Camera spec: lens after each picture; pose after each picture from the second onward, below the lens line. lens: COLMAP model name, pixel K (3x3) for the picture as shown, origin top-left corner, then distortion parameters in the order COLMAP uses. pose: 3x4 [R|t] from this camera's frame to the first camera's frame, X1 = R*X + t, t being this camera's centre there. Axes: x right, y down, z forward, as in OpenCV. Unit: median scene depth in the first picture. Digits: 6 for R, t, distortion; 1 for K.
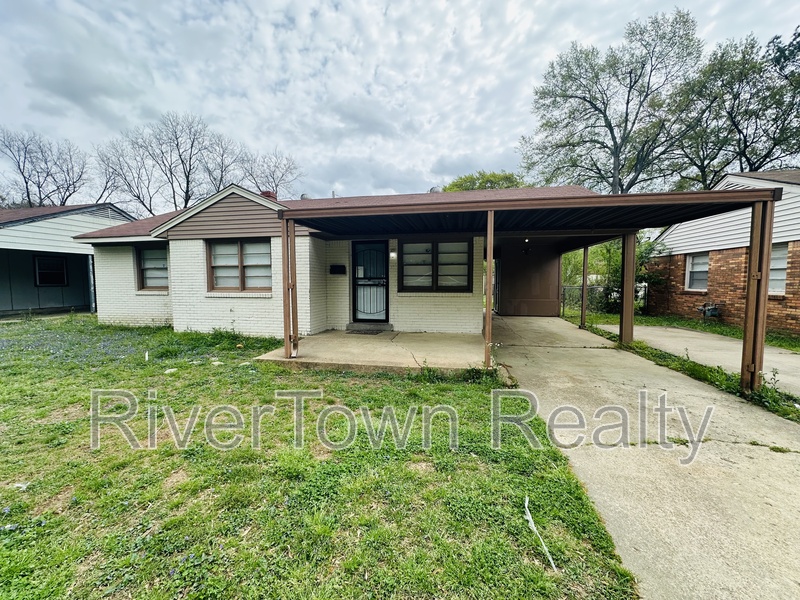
lens RADIAL K [[325.8, 0, 400.0], [0, 325.8, 300.0], [0, 0, 1]] dist [0.000675, 0.000299]
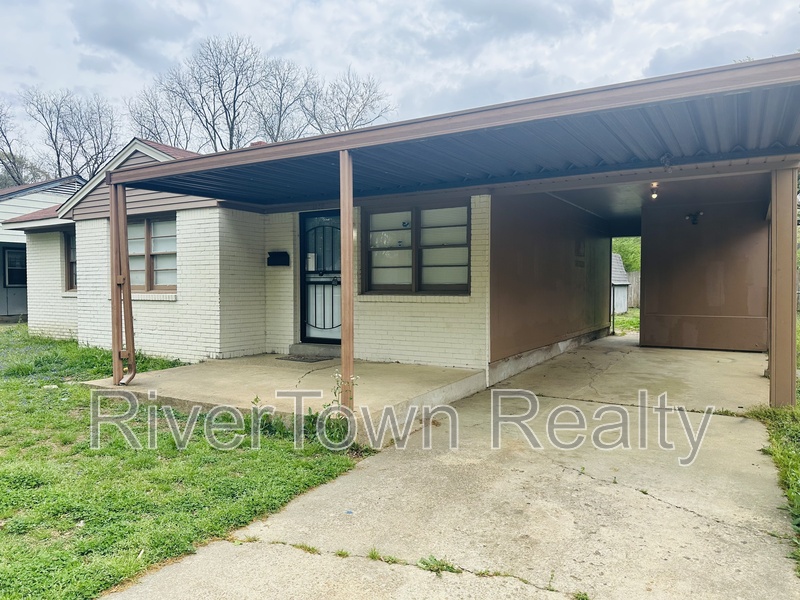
lens RADIAL K [[573.1, 0, 400.0], [0, 573.1, 300.0], [0, 0, 1]] dist [0.004403, -0.000885]
pose [[0.940481, 0.010345, -0.339689, 0.348448], [-0.020657, 0.999429, -0.026755, 0.010412], [0.339218, 0.032179, 0.940157, 0.031762]]
